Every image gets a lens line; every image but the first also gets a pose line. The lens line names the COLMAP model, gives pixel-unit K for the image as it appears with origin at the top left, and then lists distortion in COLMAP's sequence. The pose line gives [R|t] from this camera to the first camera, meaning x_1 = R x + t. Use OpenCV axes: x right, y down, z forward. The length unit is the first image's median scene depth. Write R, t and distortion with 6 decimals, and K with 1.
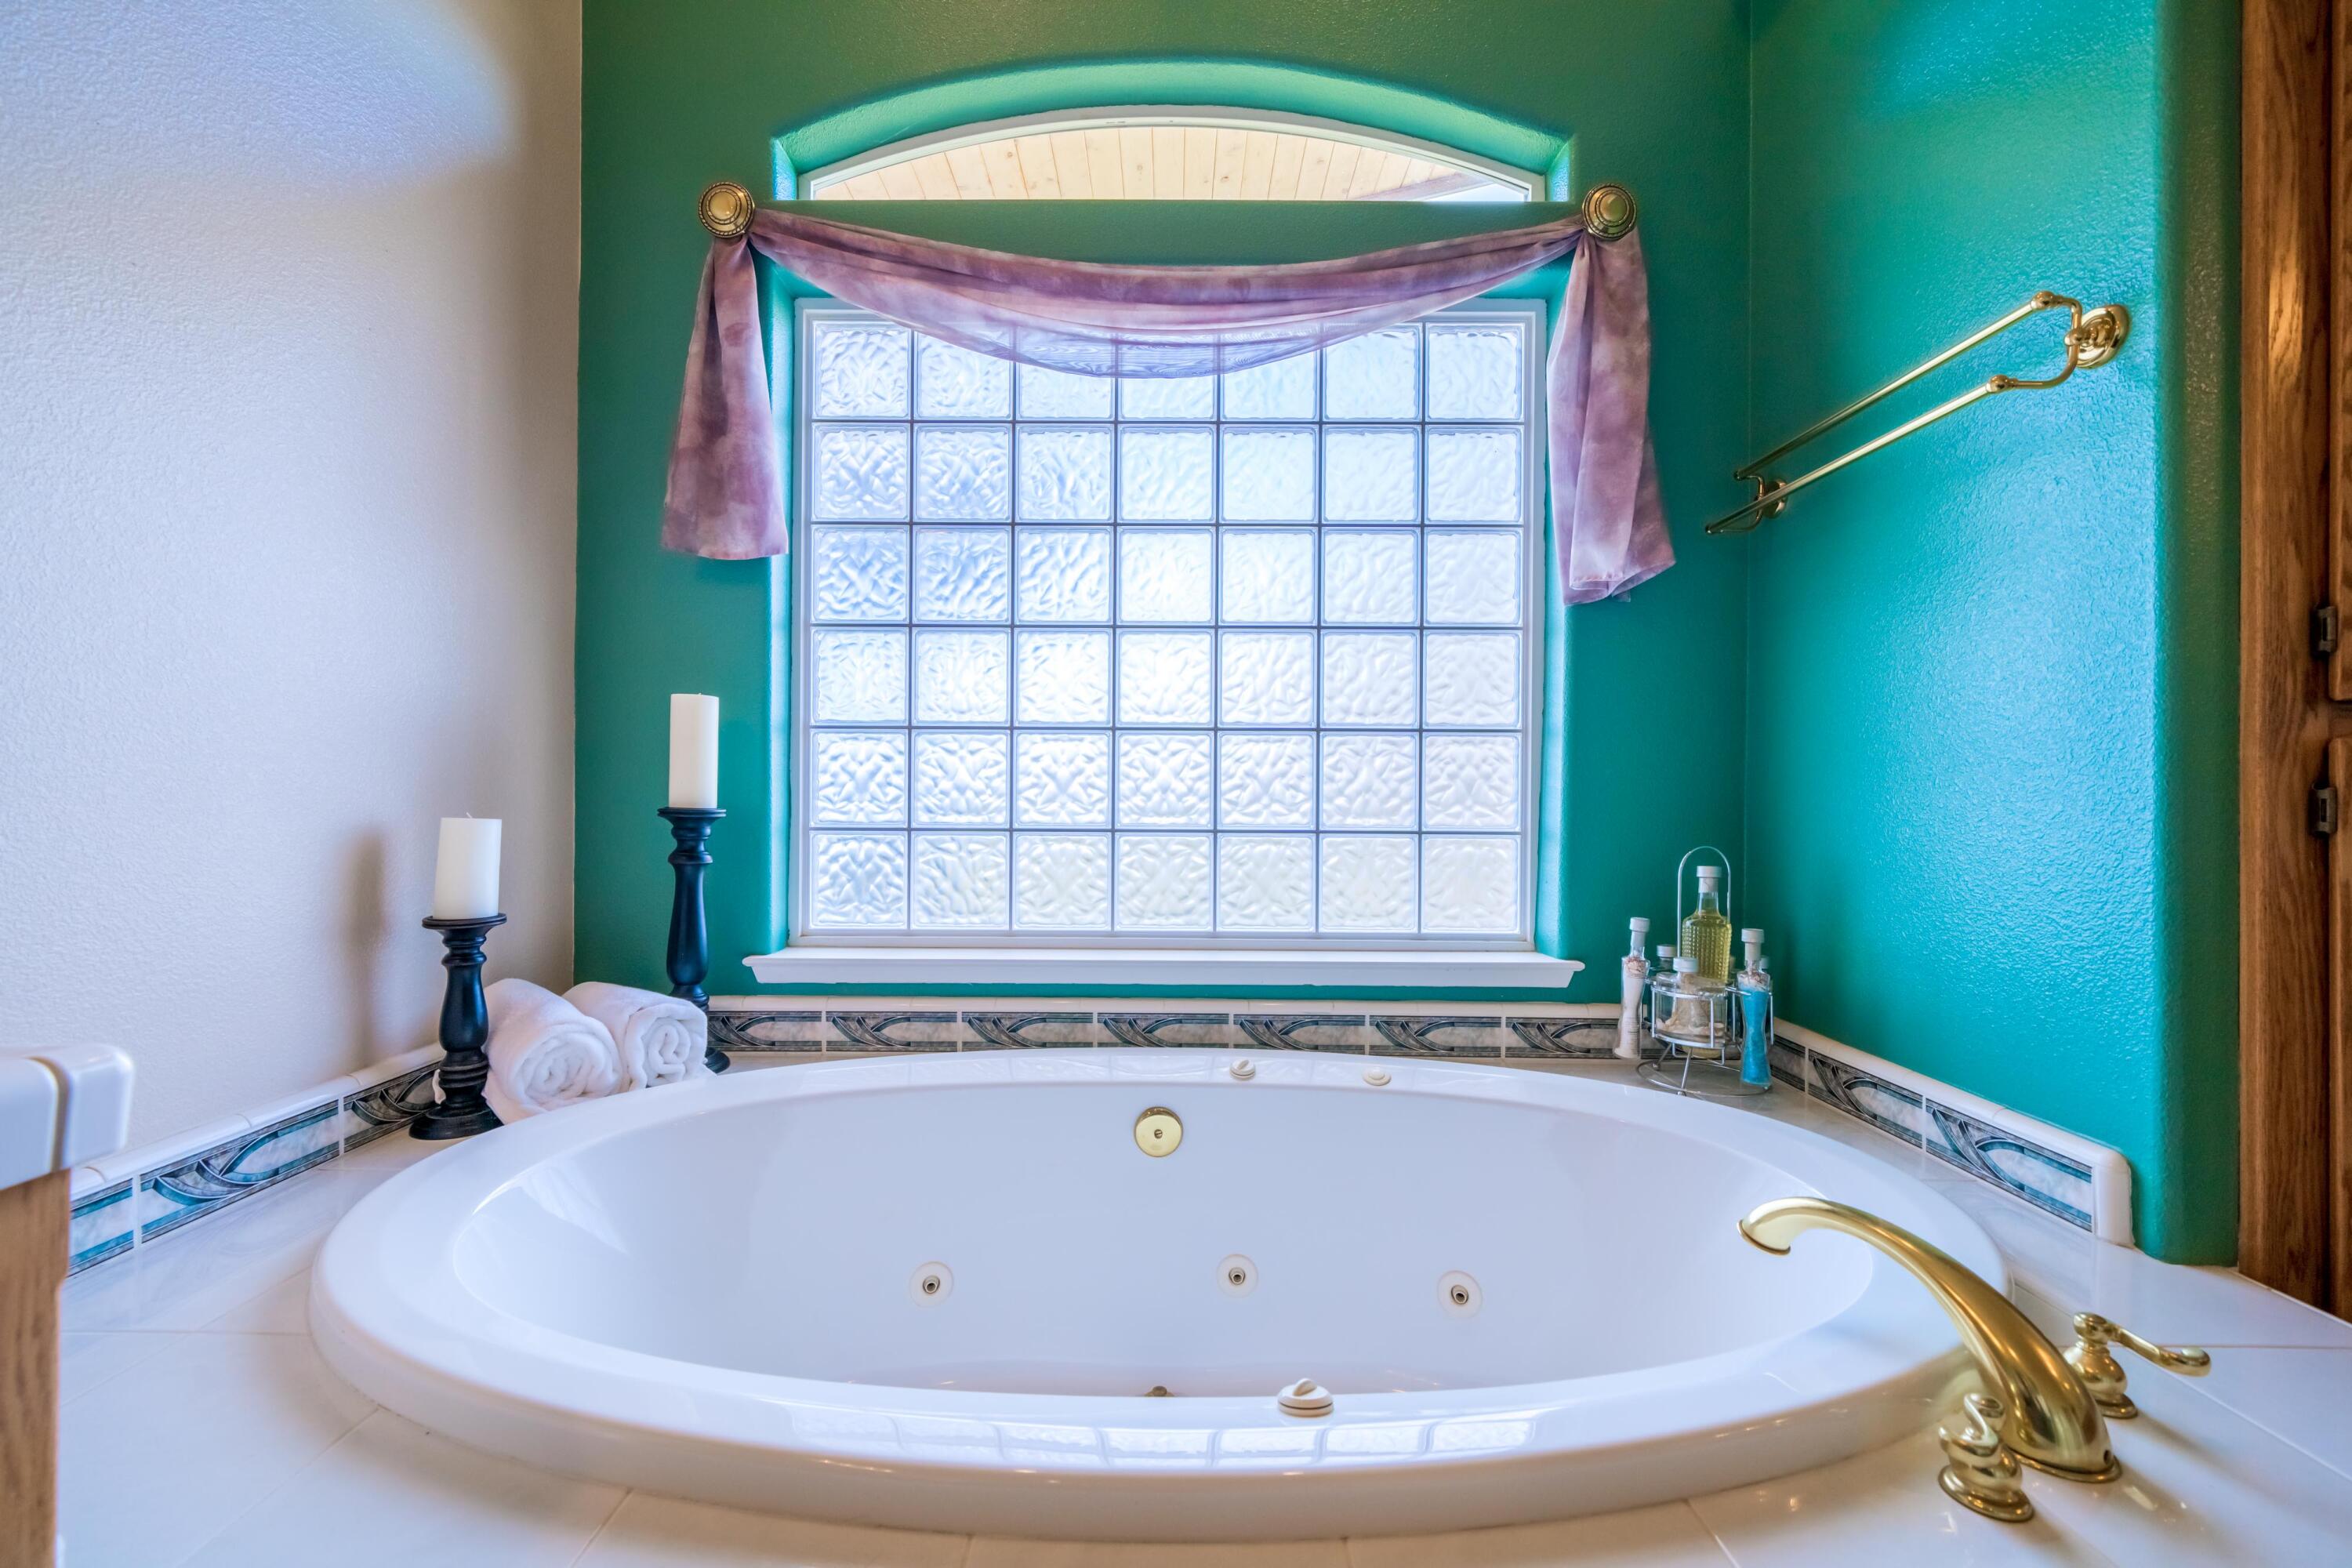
lens RADIAL K [[956.7, 0, 1174.0], [0, 956.7, 785.7], [0, 0, 1]] dist [-0.002119, -0.000259]
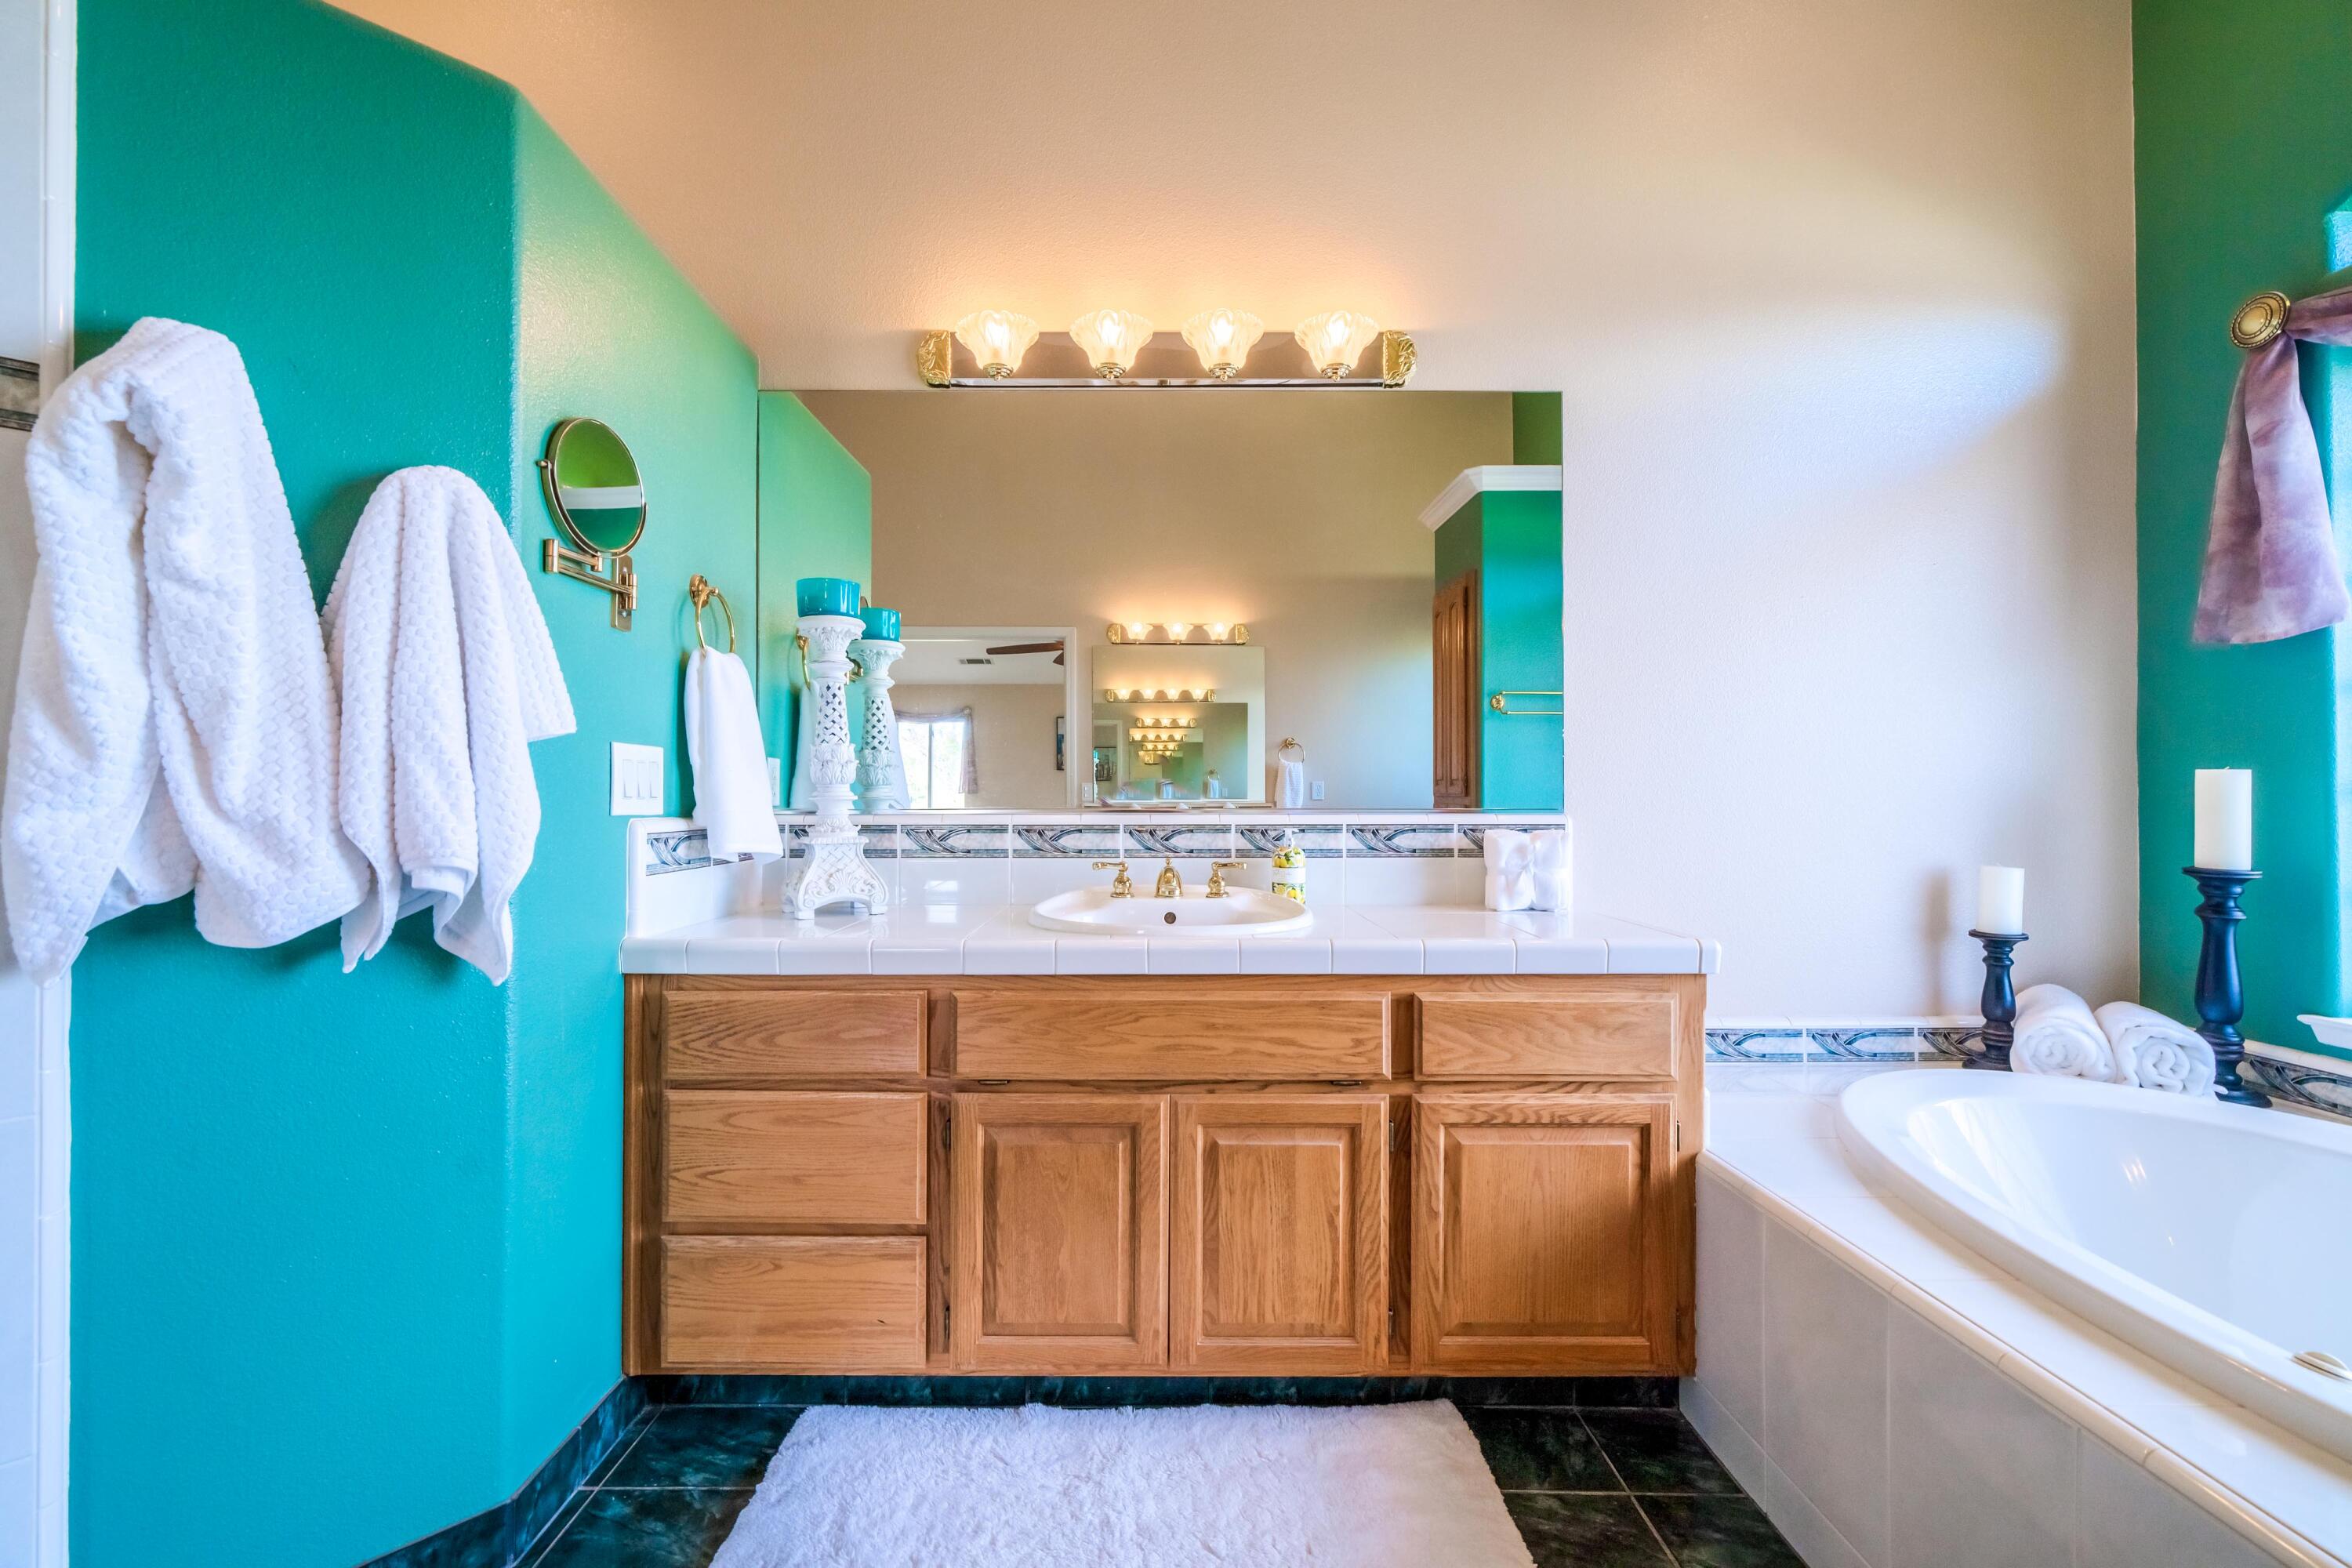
lens RADIAL K [[956.7, 0, 1167.4], [0, 956.7, 798.6], [0, 0, 1]] dist [-0.002119, -0.000259]
pose [[-0.000946, -0.005490, -0.999984, 0.648329], [0.004073, 0.999977, -0.005494, -0.060396], [0.999991, -0.004078, -0.000924, -0.258050]]
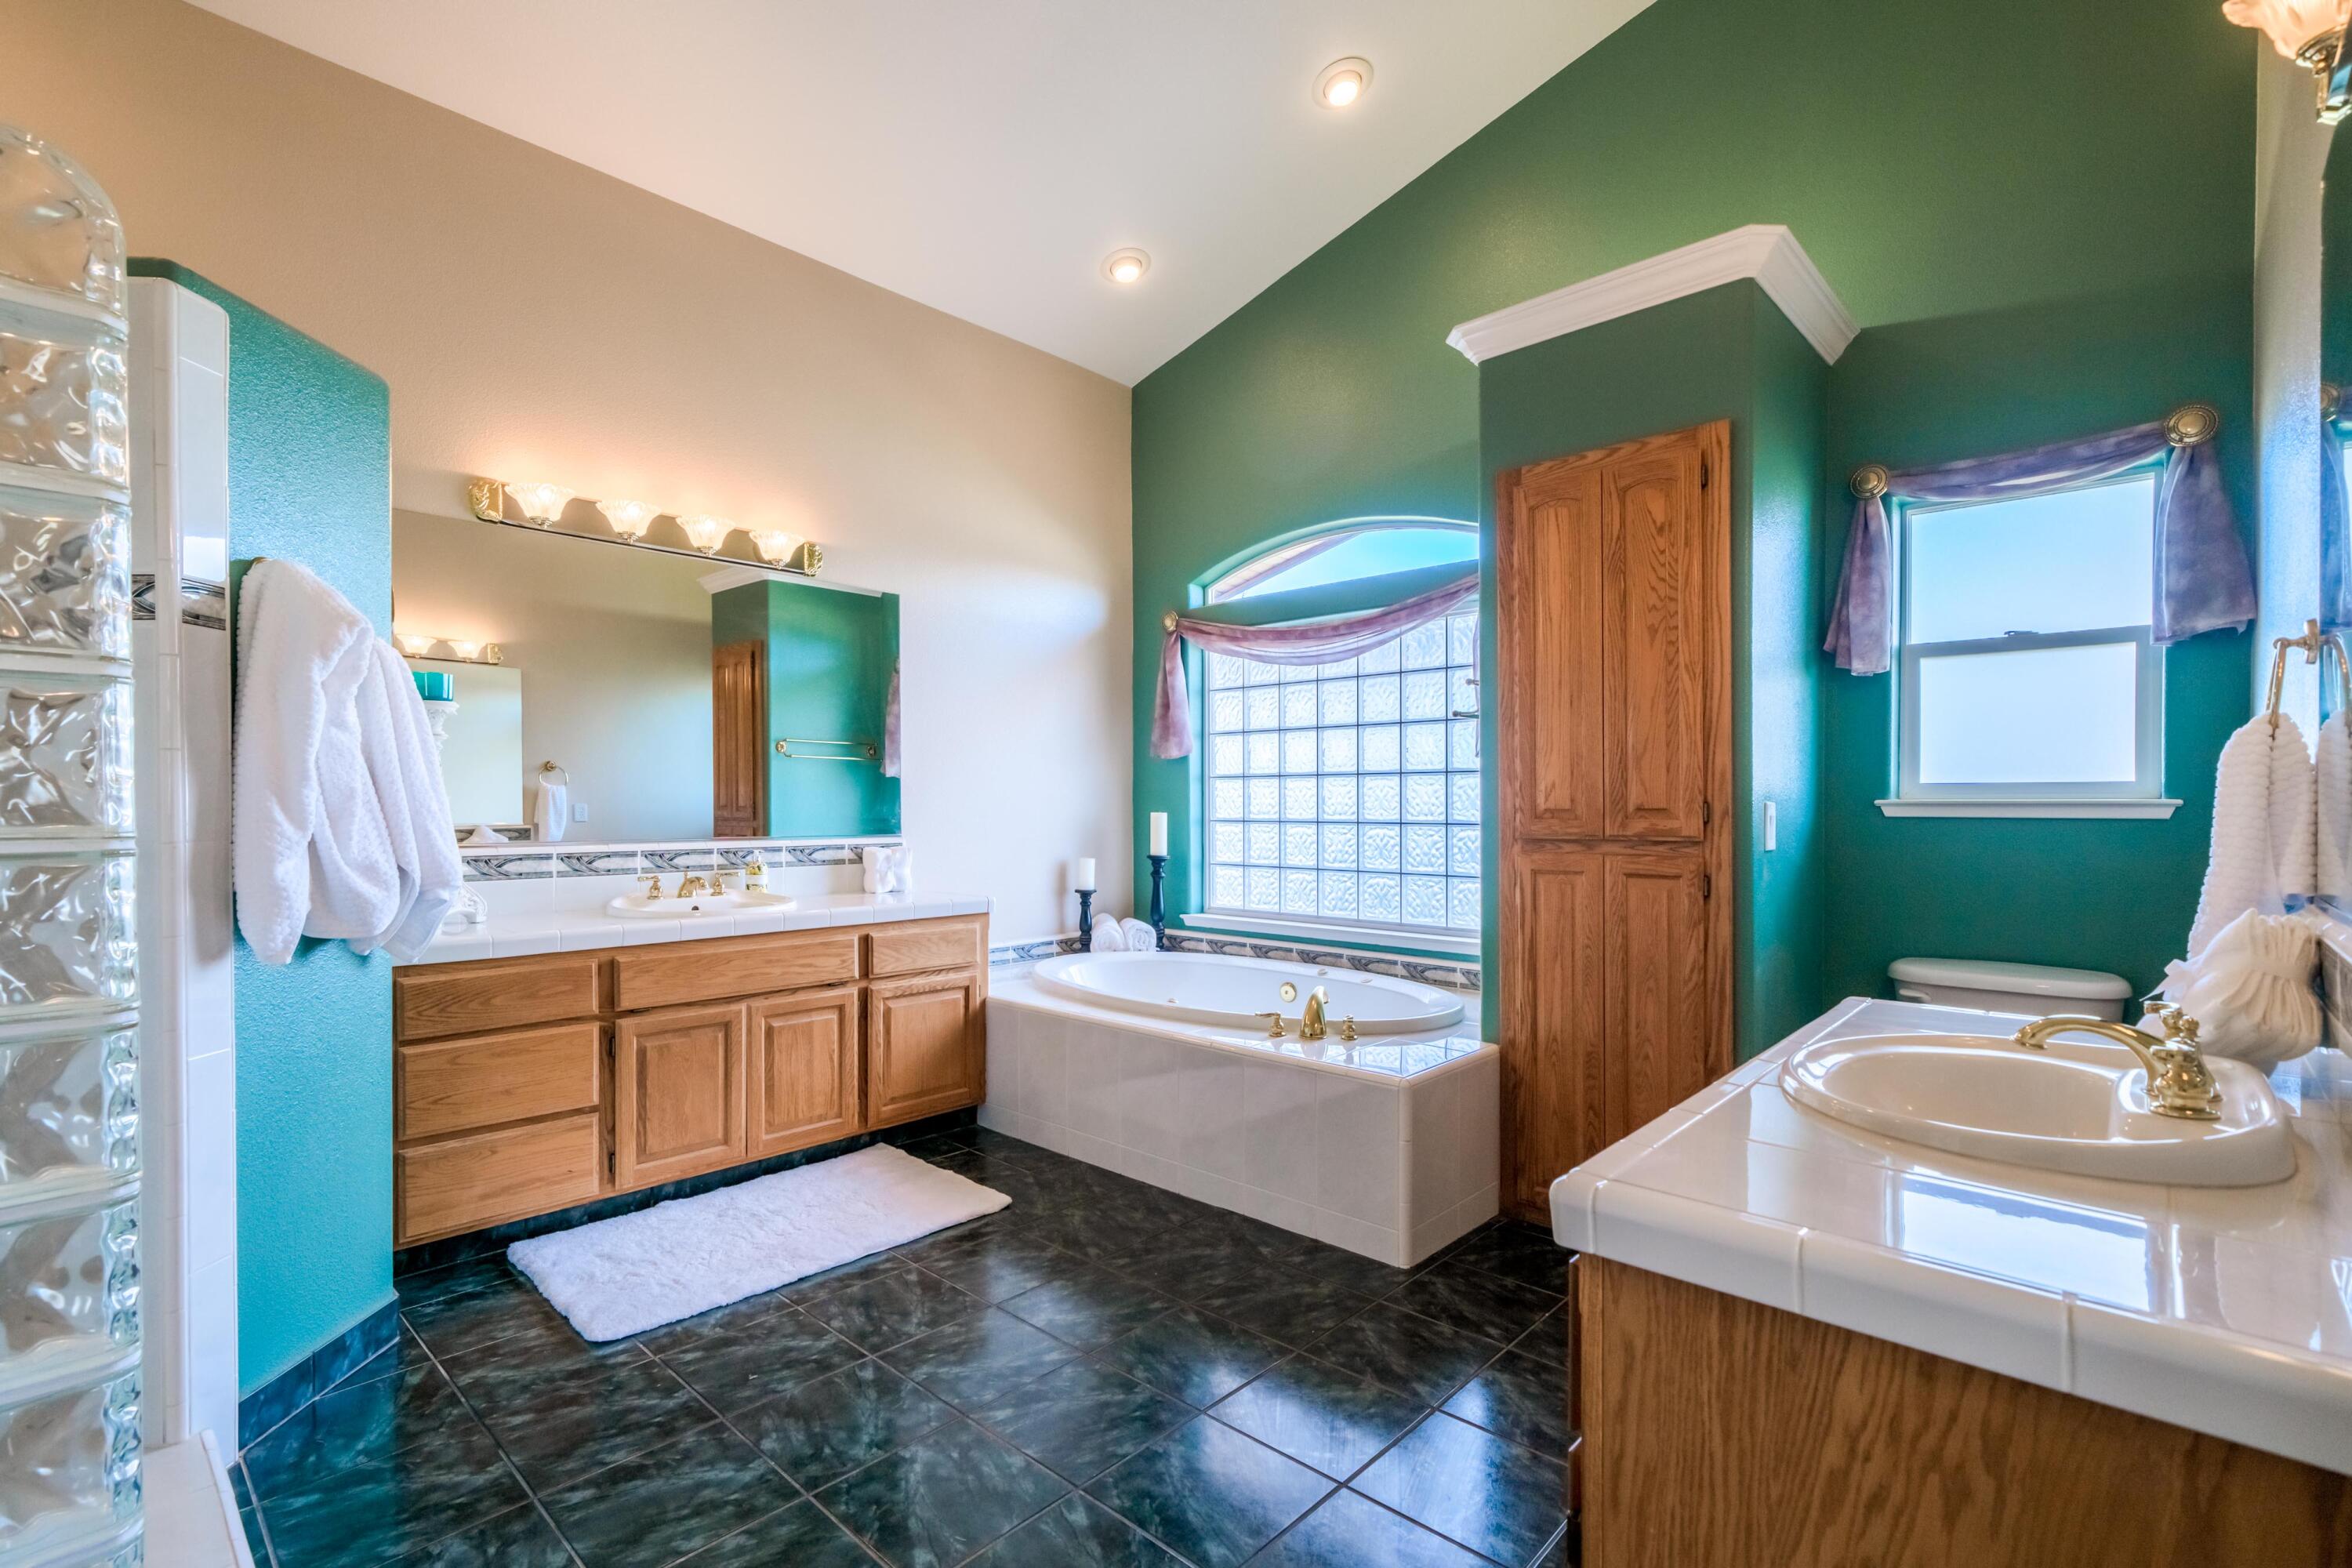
lens RADIAL K [[1070.2, 0, 1172.0], [0, 1070.2, 806.8], [0, 0, 1]] dist [-0.001843, -0.000051]
pose [[0.735841, -0.004763, -0.677138, 1.567565], [0.006643, 0.999978, 0.000185, -0.113635], [0.677122, -0.004634, 0.735856, -1.180061]]
